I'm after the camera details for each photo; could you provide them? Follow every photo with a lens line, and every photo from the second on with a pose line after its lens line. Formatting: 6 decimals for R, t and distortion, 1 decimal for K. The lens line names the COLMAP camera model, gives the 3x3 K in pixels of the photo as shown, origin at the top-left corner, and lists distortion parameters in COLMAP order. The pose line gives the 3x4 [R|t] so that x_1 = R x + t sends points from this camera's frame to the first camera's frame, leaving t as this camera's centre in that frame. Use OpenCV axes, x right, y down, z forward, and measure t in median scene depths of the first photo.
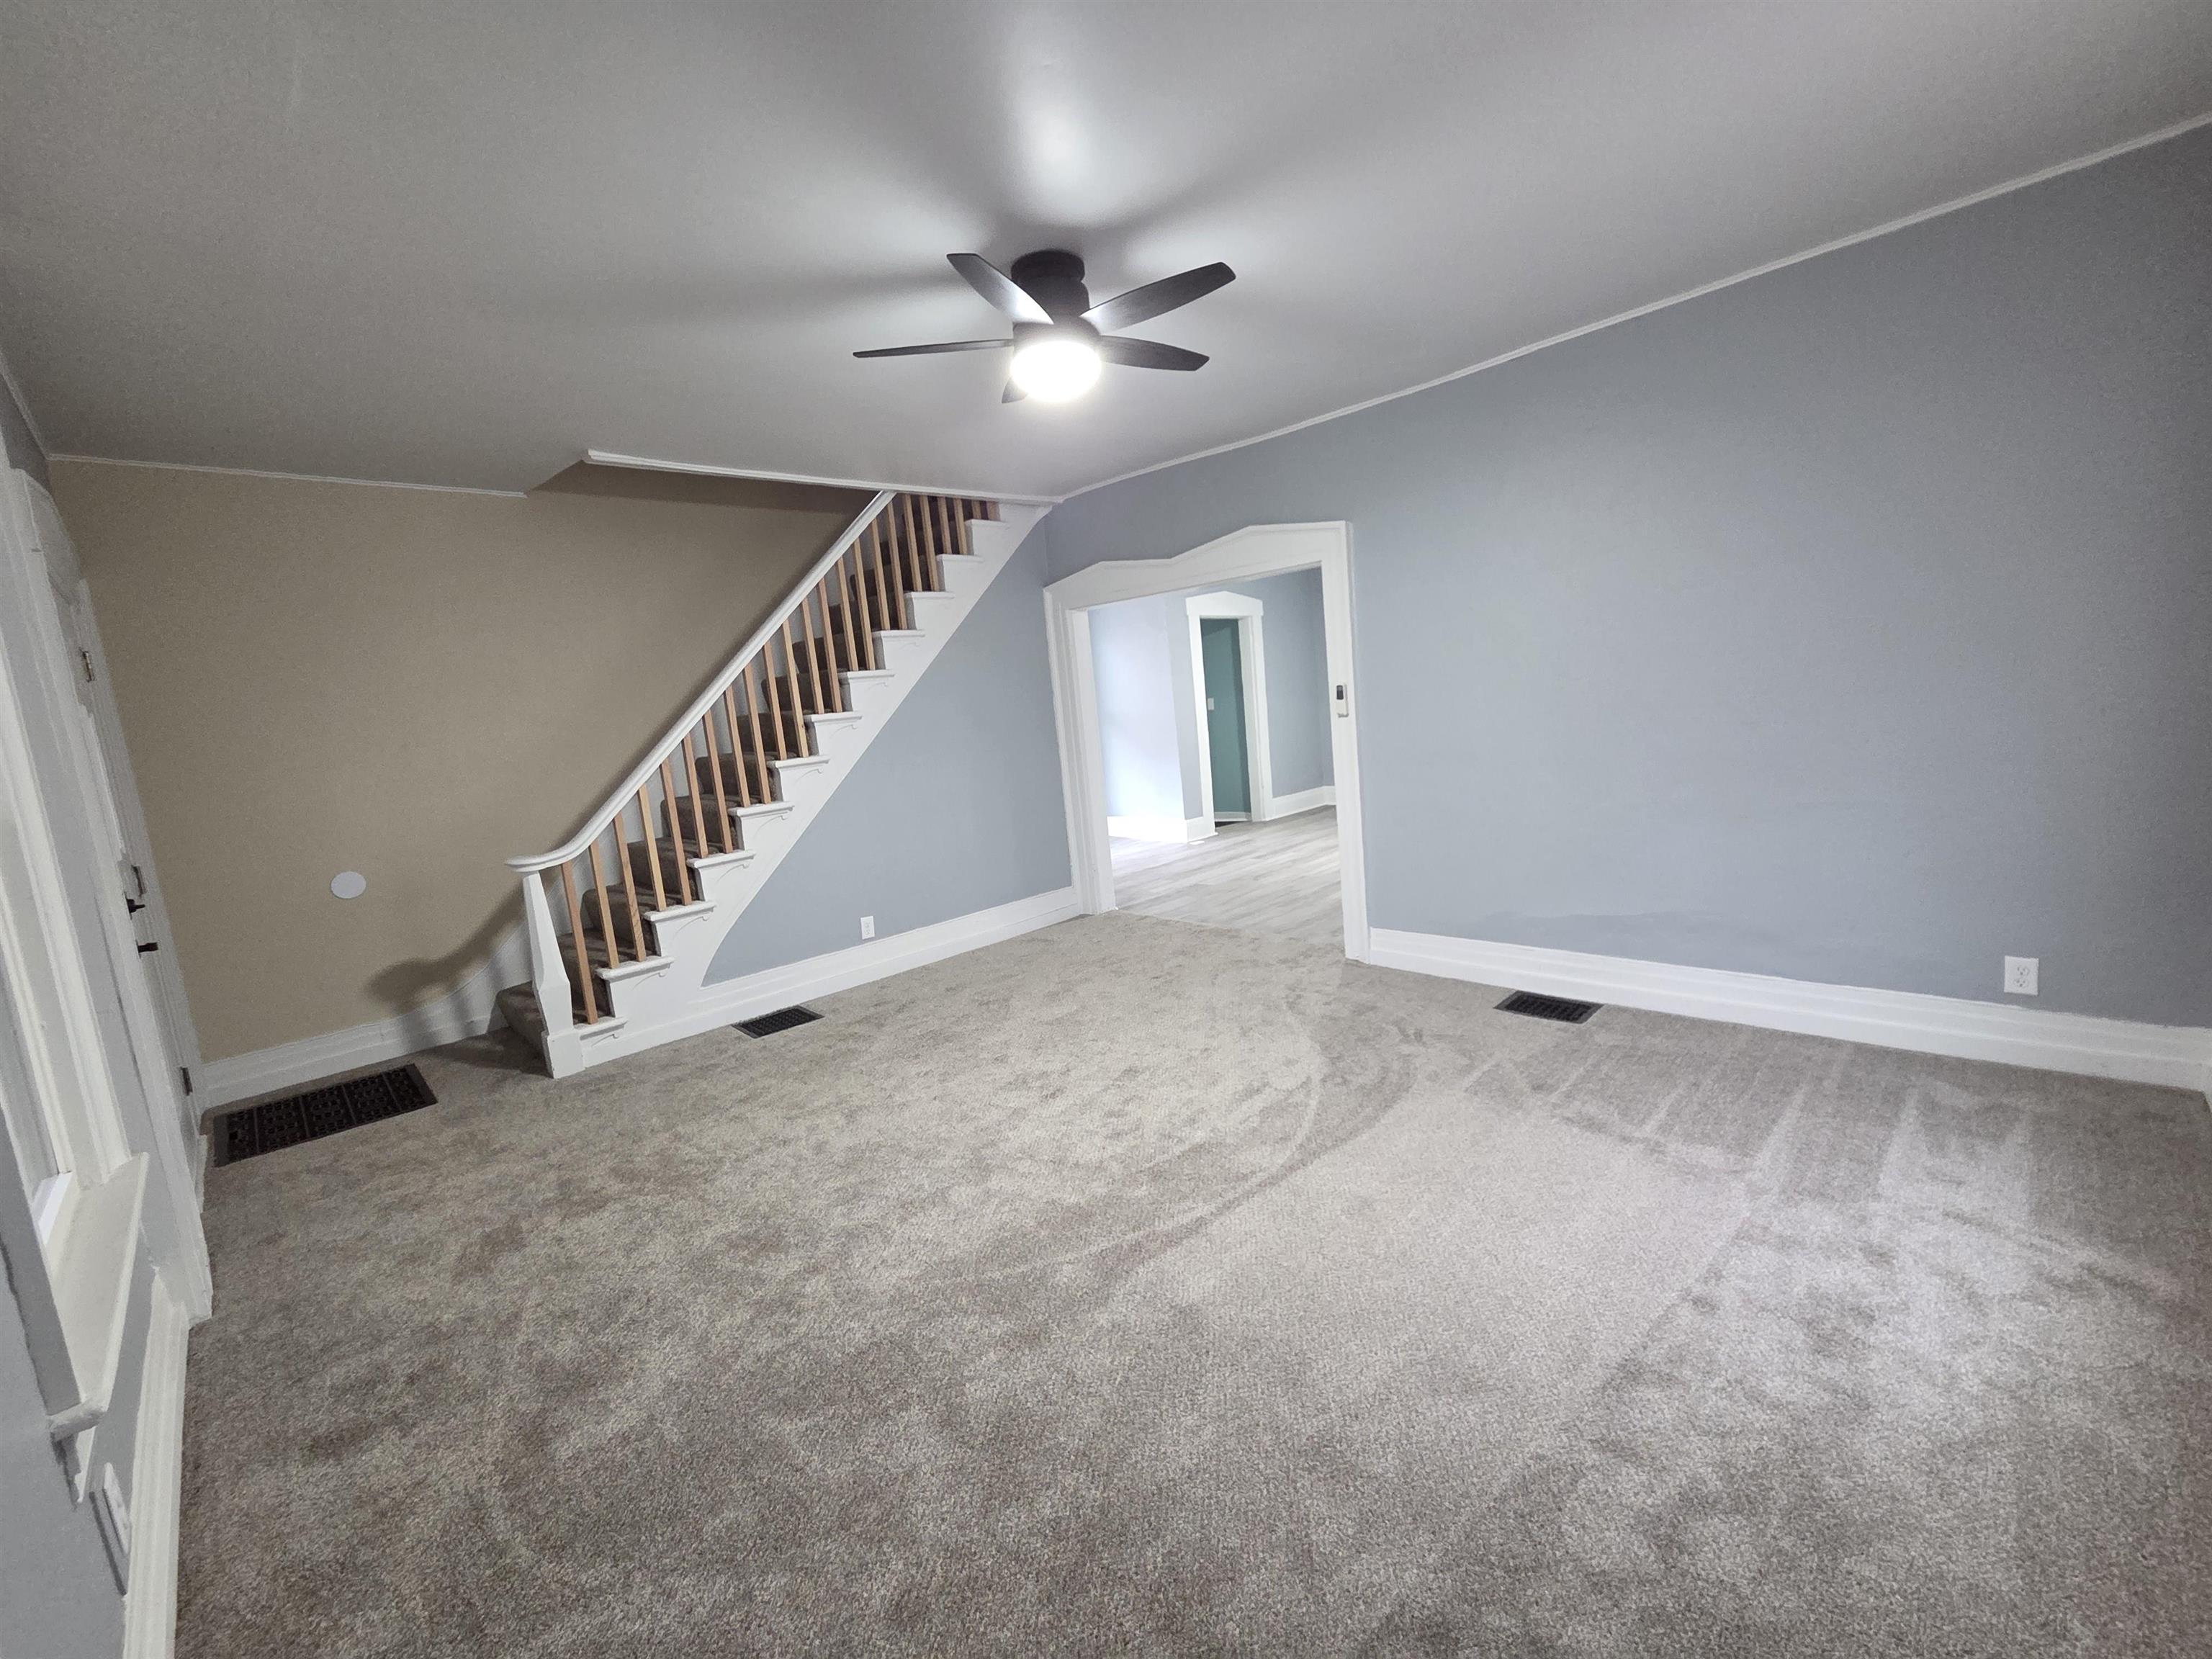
lens RADIAL K [[915.4, 0, 1107.6], [0, 915.4, 818.2], [0, 0, 1]] dist [0.004090, -0.000969]
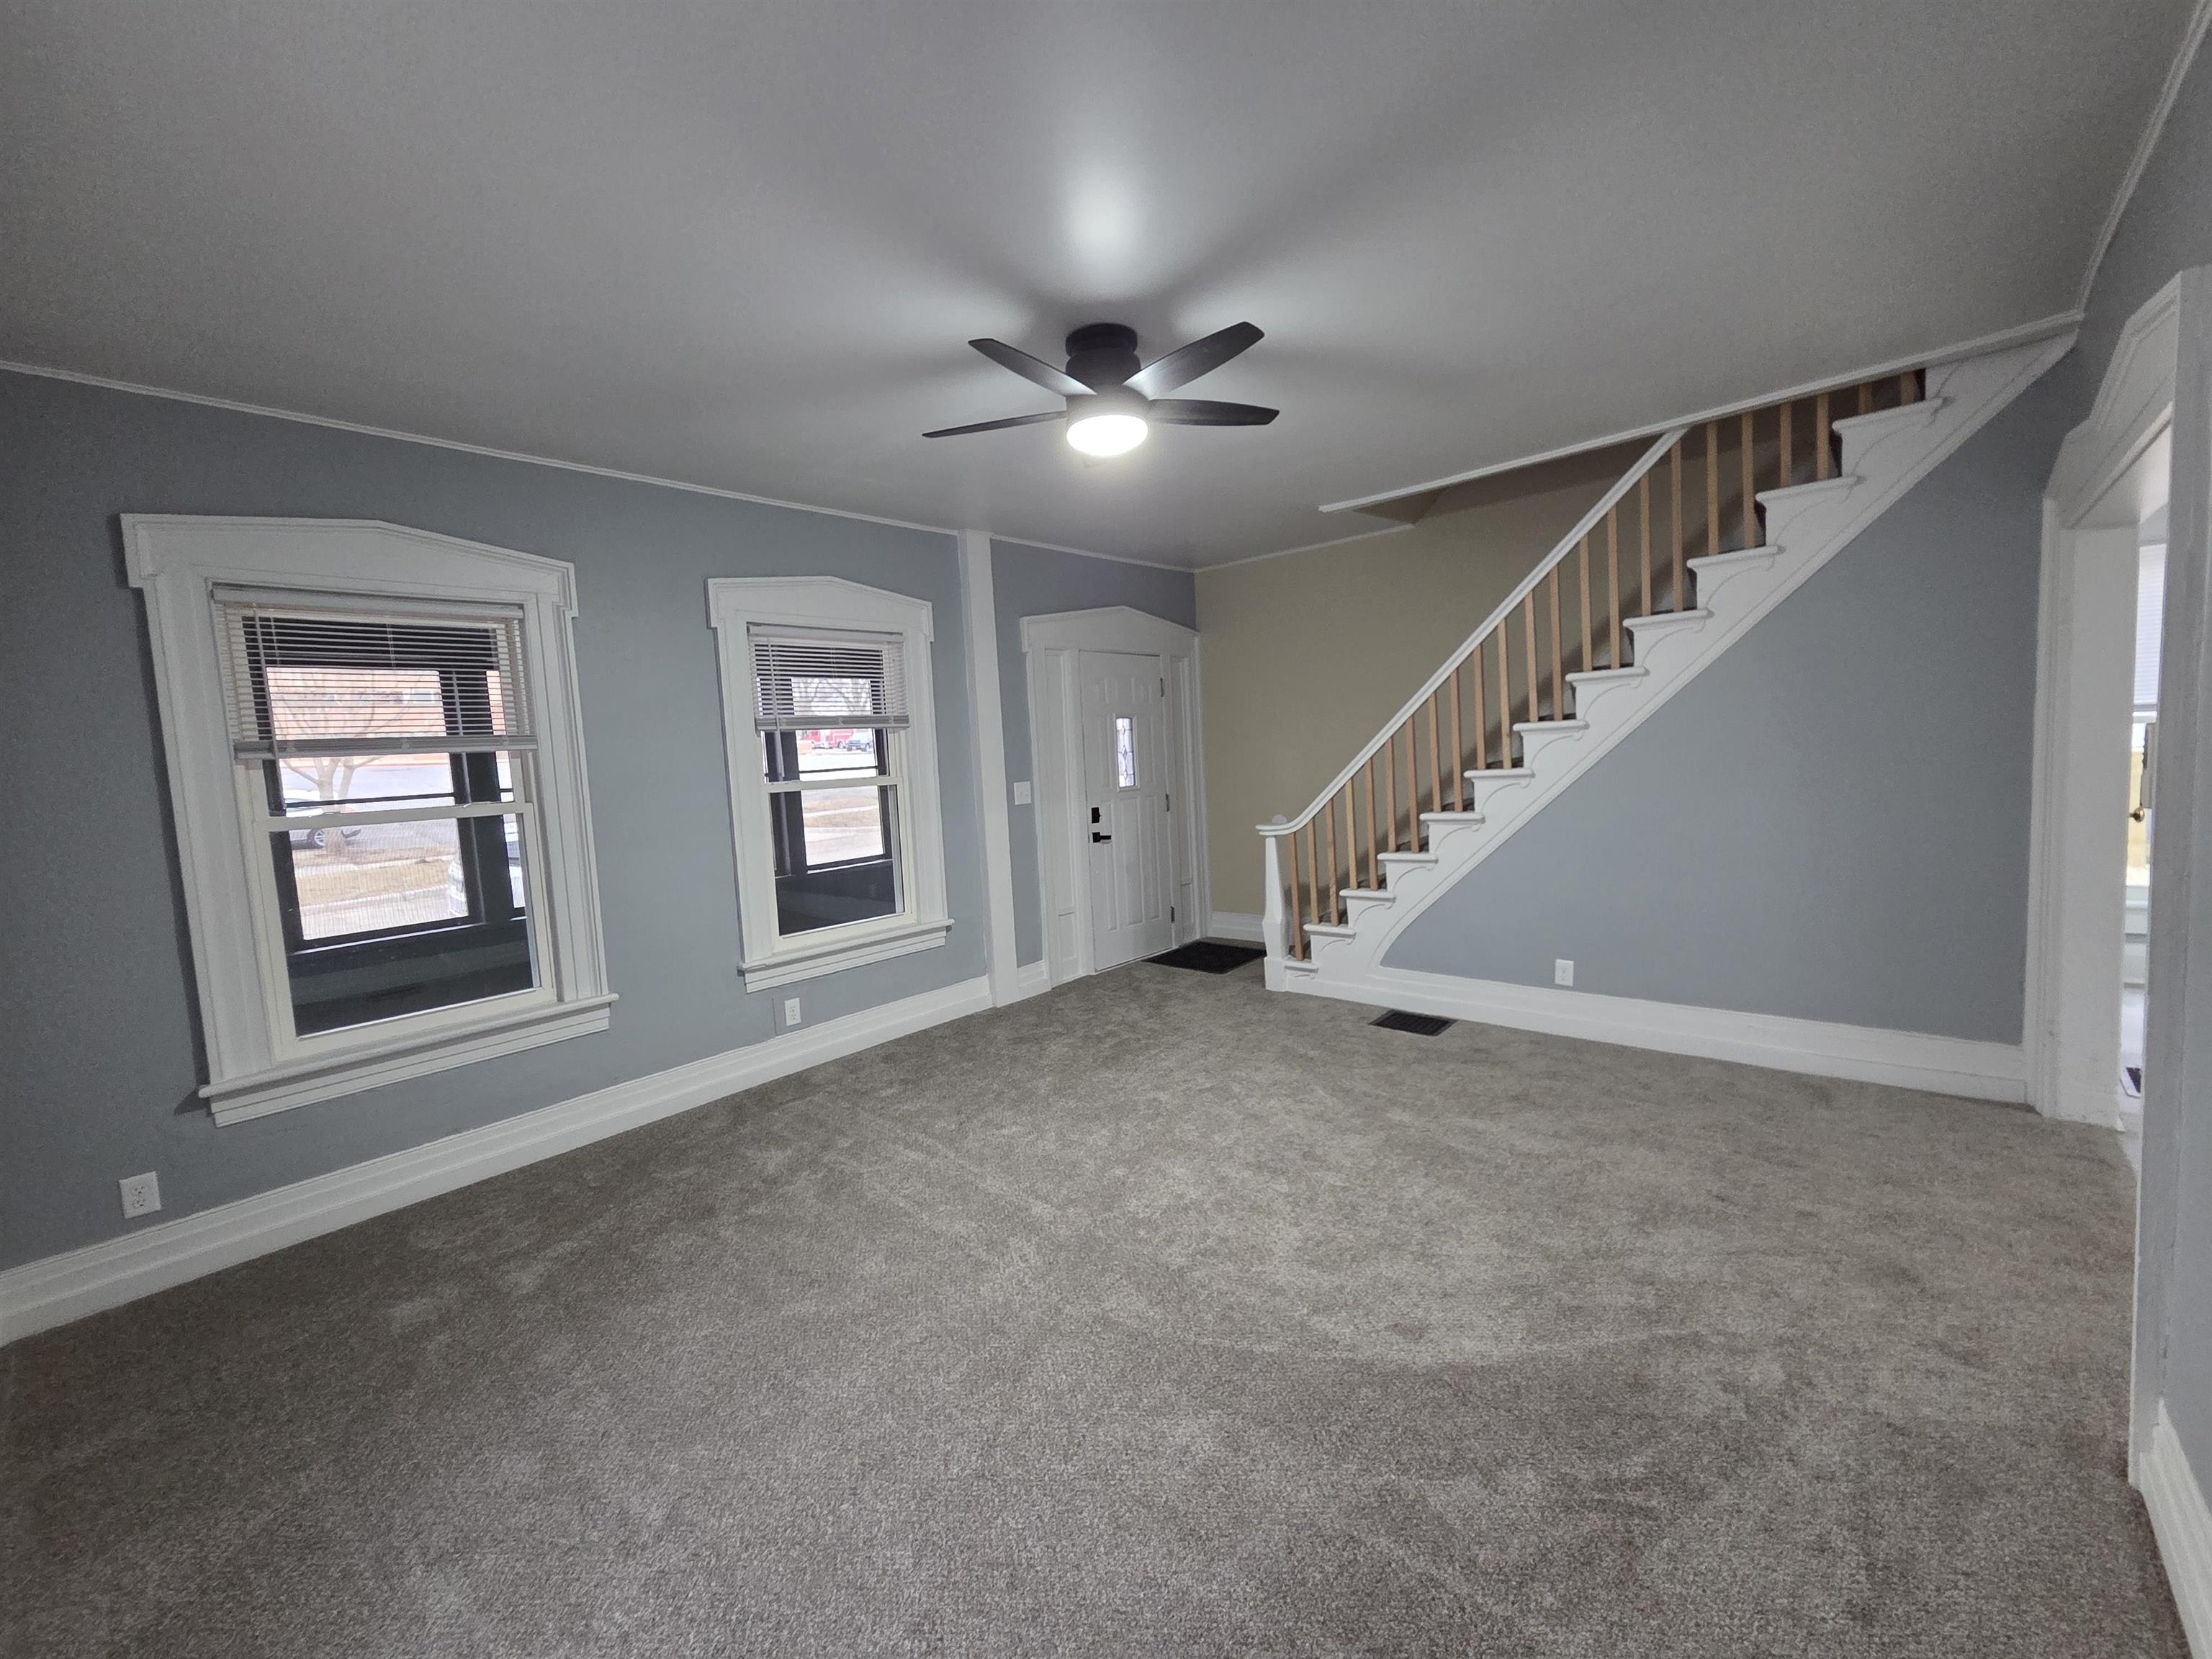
lens RADIAL K [[915.4, 0, 1107.5], [0, 915.4, 828.8], [0, 0, 1]] dist [0.004090, -0.000969]
pose [[0.074088, 0.167797, -0.983034, 0.602850], [-0.084323, 0.983267, 0.161481, -0.132365], [0.993680, 0.070929, 0.086998, 0.565038]]
